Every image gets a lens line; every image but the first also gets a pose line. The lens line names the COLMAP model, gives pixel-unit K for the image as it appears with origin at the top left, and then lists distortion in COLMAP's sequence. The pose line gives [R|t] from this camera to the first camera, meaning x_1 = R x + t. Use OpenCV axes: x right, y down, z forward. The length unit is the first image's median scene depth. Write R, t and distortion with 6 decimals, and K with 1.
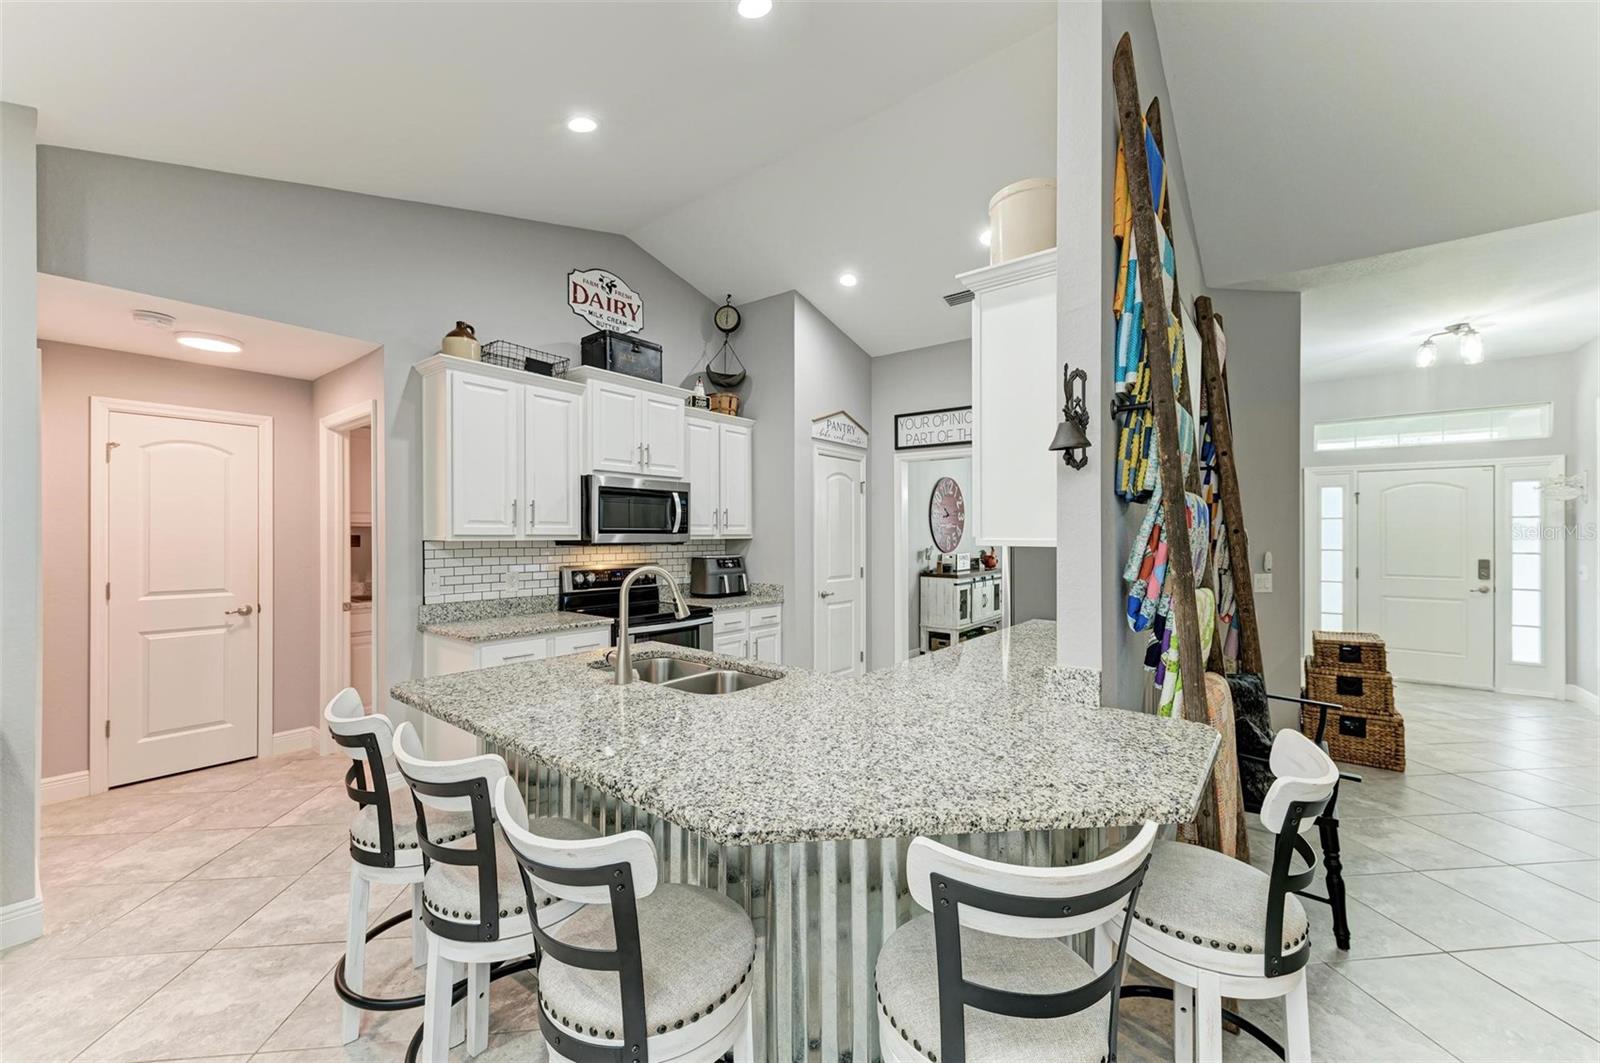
lens RADIAL K [[604.8, 0, 798.9], [0, 604.8, 539.3], [0, 0, 1]] dist [0.018803, -0.004149]
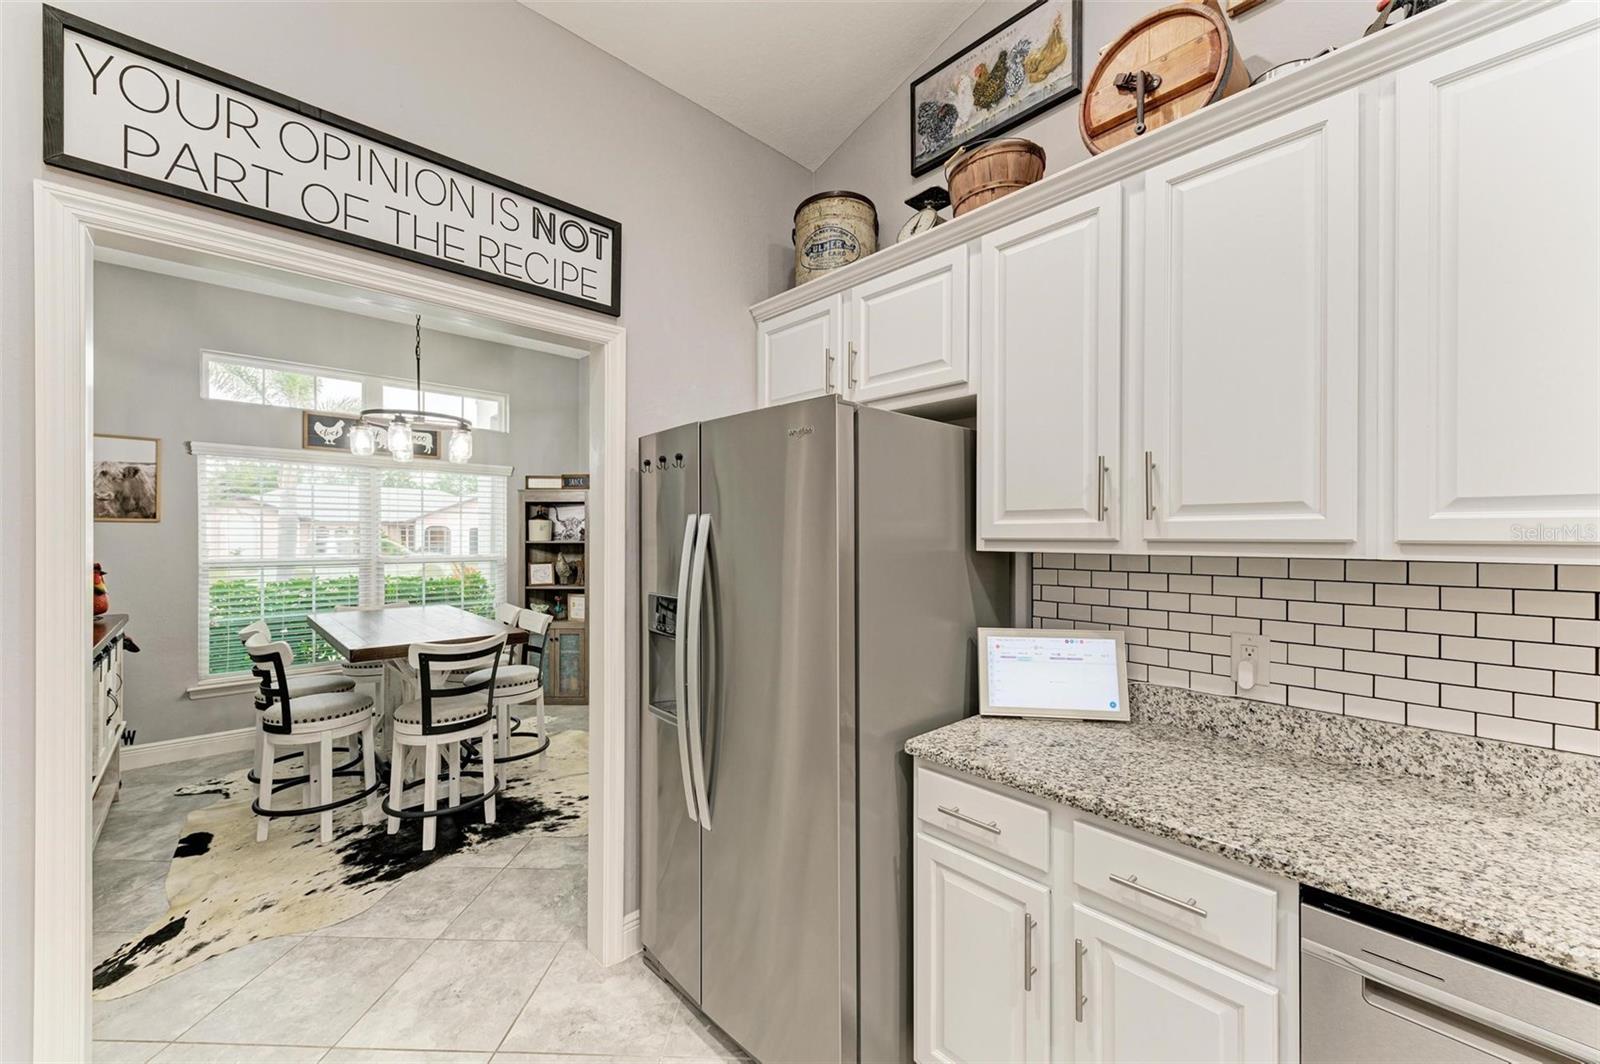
lens RADIAL K [[604.8, 0, 780.8], [0, 604.8, 536.4], [0, 0, 1]] dist [0.018803, -0.004149]
pose [[0.167972, -0.003182, 0.985787, -0.029827], [0.006499, 0.999977, 0.002120, -0.008295], [-0.985770, 0.006050, 0.167989, 0.953172]]
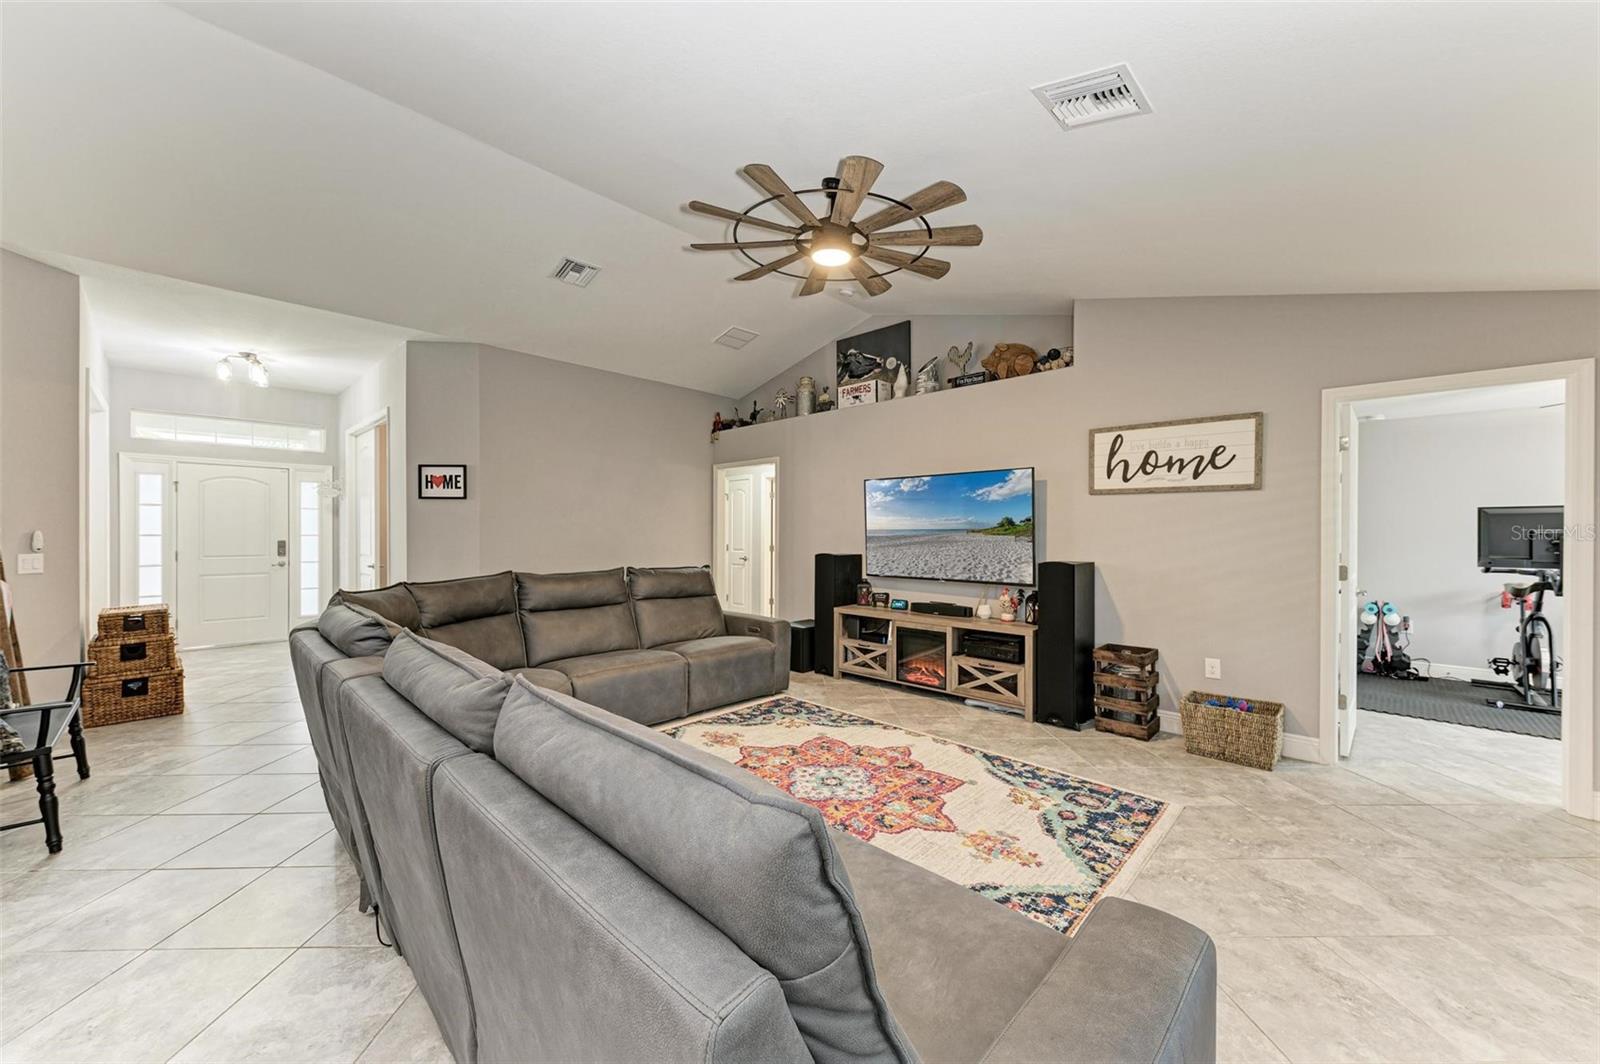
lens RADIAL K [[604.8, 0, 794.6], [0, 604.8, 530.8], [0, 0, 1]] dist [0.018803, -0.004149]
pose [[0.098798, -0.000313, 0.995107, -0.081225], [0.007063, 0.999975, -0.000387, 0.028283], [-0.995082, 0.007067, 0.098798, -0.279104]]
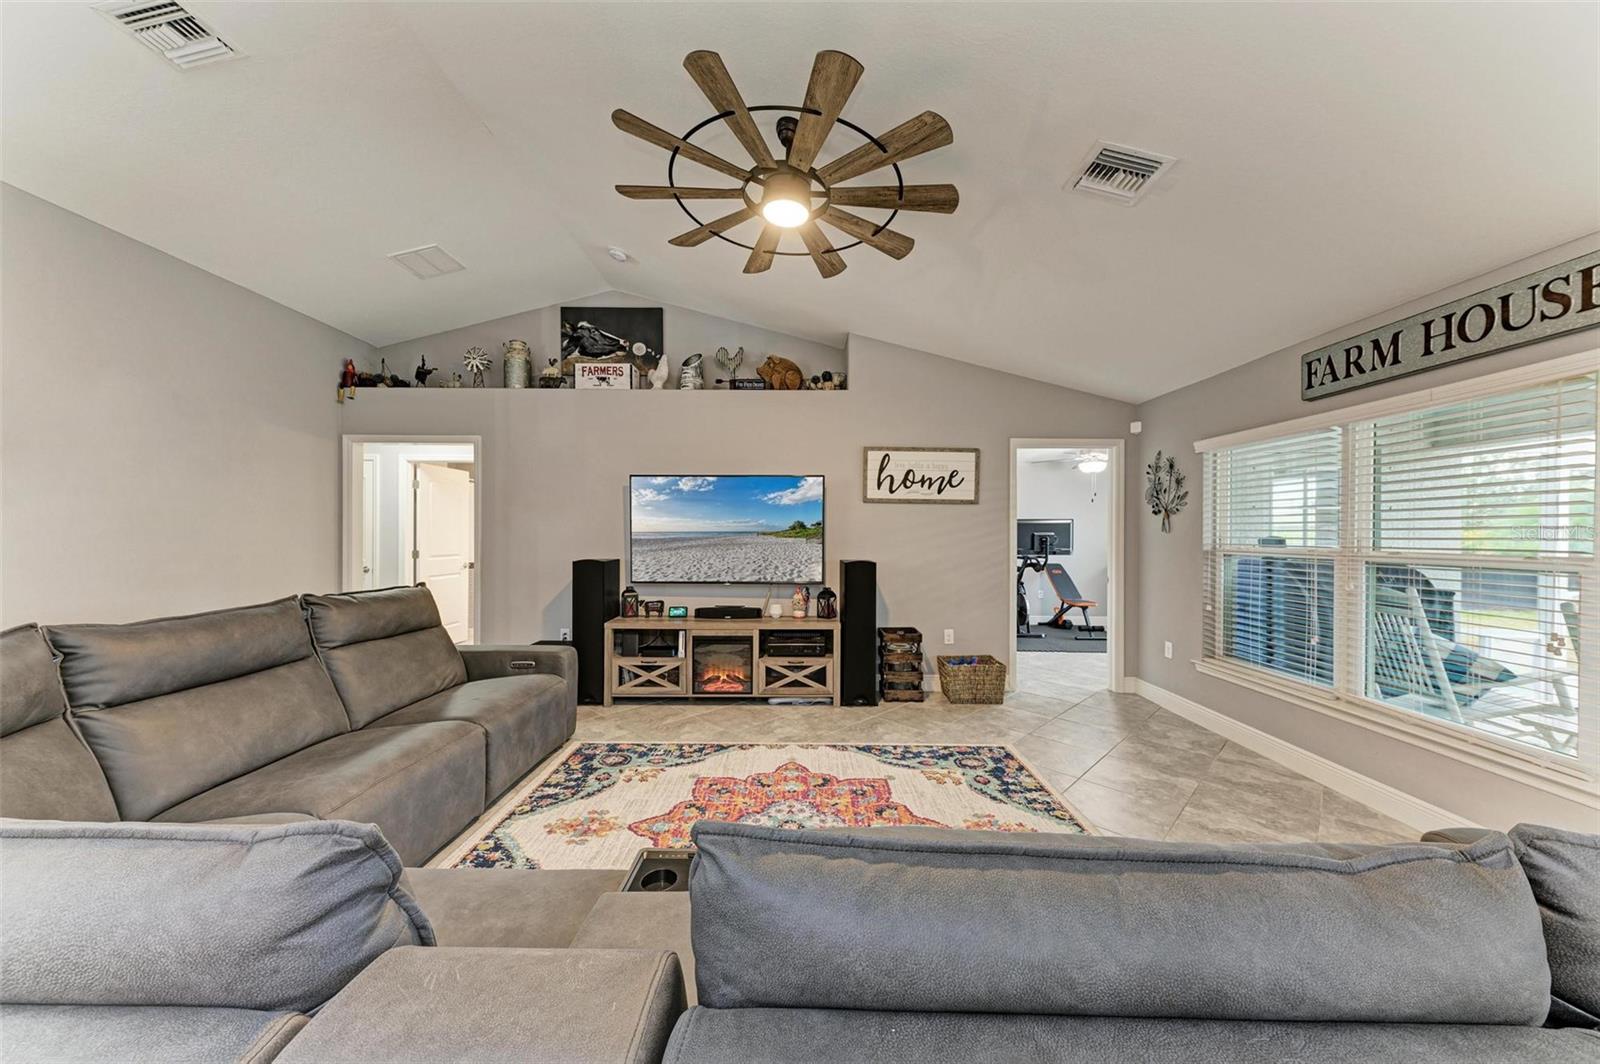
lens RADIAL K [[555.7, 0, 803.7], [0, 555.7, 534.5], [0, 0, 1]] dist [0.010184, -0.000525]
pose [[-0.624117, -0.006395, 0.781305, 0.214466], [0.002112, 0.999949, 0.009871, 0.022166], [-0.781328, 0.007811, -0.624072, 0.124423]]
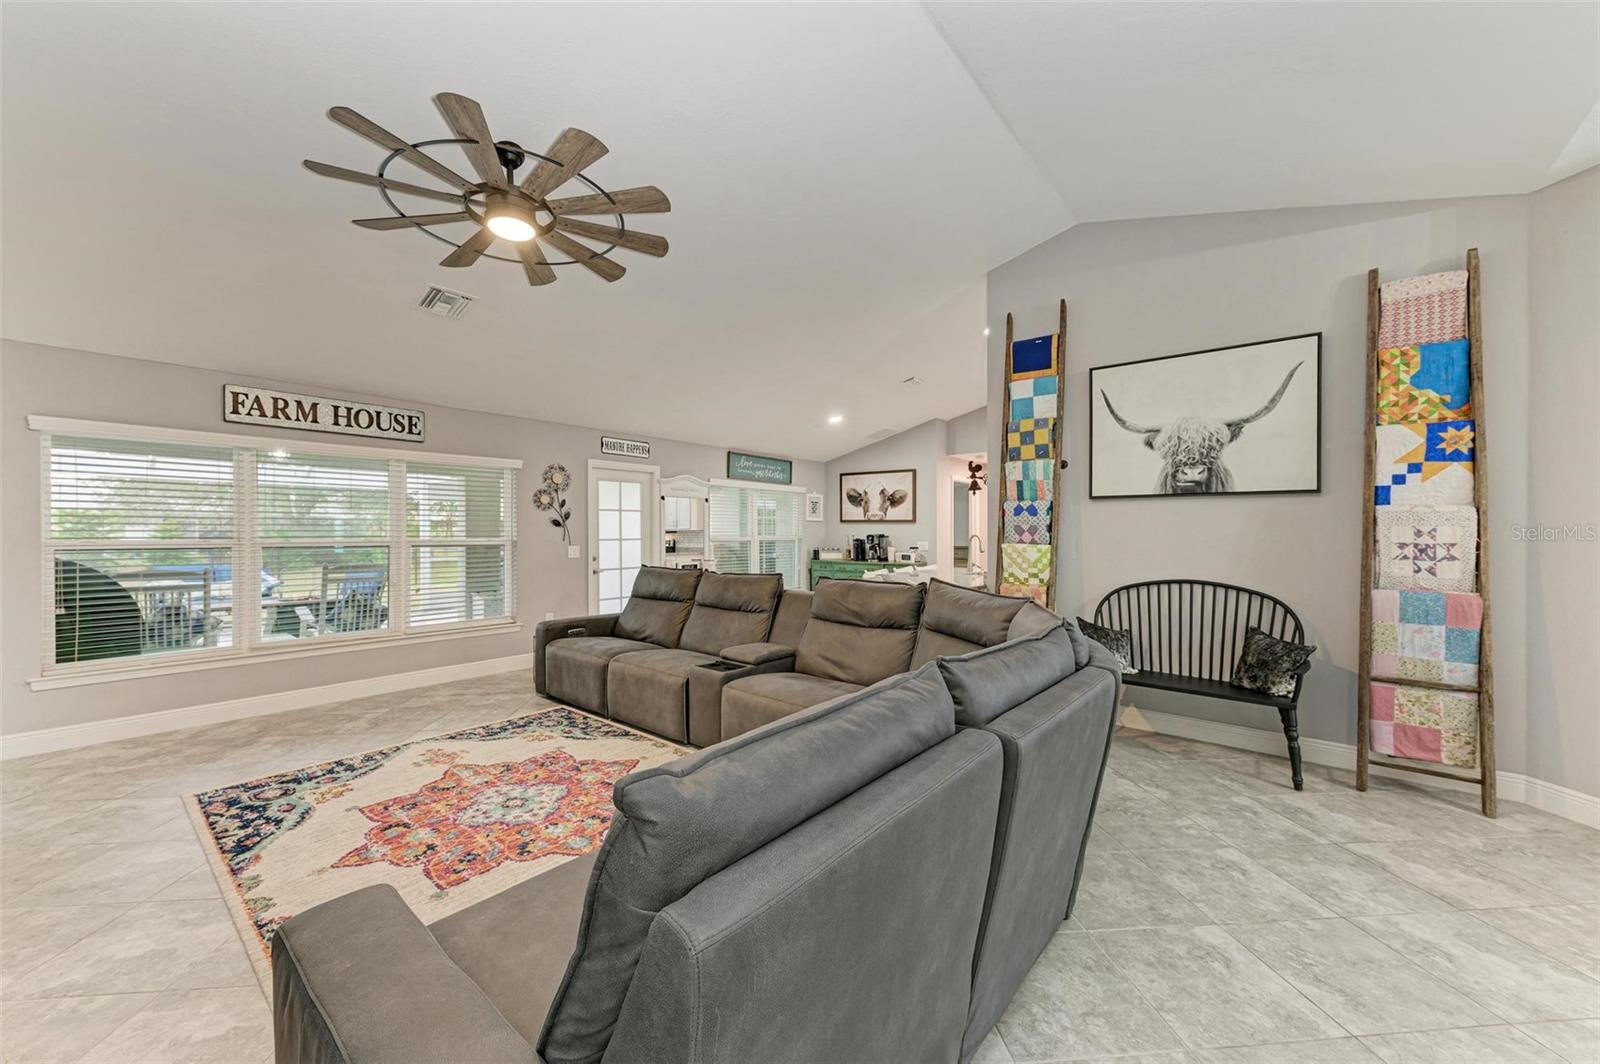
lens RADIAL K [[604.8, 0, 802.8], [0, 604.8, 525.2], [0, 0, 1]] dist [0.018803, -0.004149]
pose [[-0.008230, -0.013899, -0.999870, 1.435175], [-0.013653, 0.999812, -0.013786, 0.026724], [0.999873, 0.013538, -0.008418, 0.099500]]
